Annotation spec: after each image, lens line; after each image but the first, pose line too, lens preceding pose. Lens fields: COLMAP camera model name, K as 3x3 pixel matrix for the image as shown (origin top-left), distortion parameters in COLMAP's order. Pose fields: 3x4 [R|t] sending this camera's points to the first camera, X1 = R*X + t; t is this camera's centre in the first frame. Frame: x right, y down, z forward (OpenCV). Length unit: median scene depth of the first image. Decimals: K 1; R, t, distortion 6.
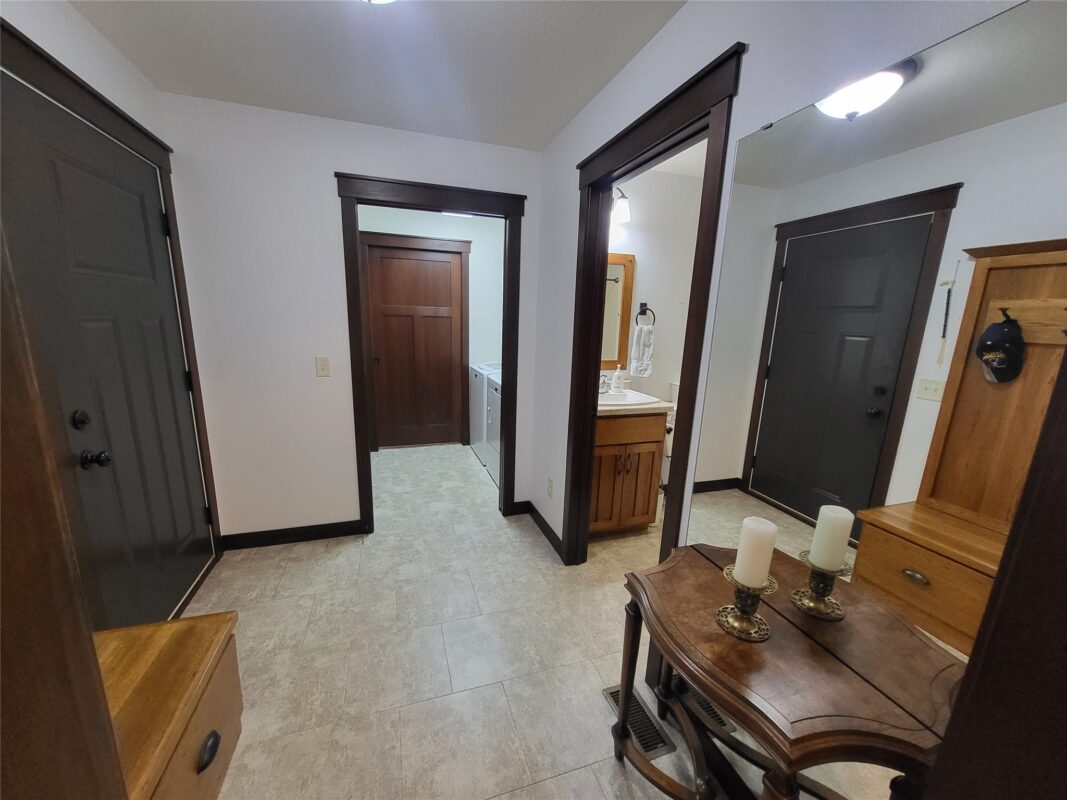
lens RADIAL K [[418.4, 0, 528.7], [0, 418.4, 409.1], [0, 0, 1]] dist [0.001818, 0.000238]
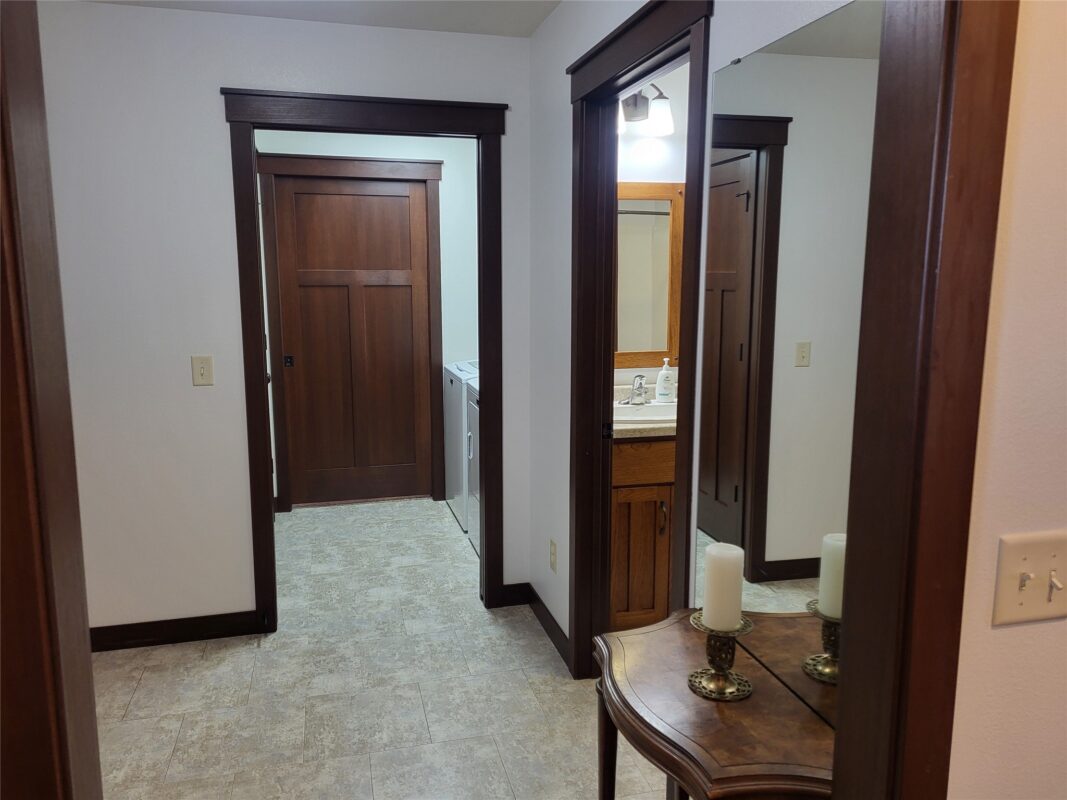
lens RADIAL K [[813.3, 0, 537.5], [0, 813.3, 394.8], [0, 0, 1]] dist [0.051806, -0.031081]
pose [[0.997530, -0.019010, -0.067617, 0.122576], [0.014474, 0.997652, -0.066946, 0.030541], [0.068731, 0.065802, 0.995463, -0.247660]]
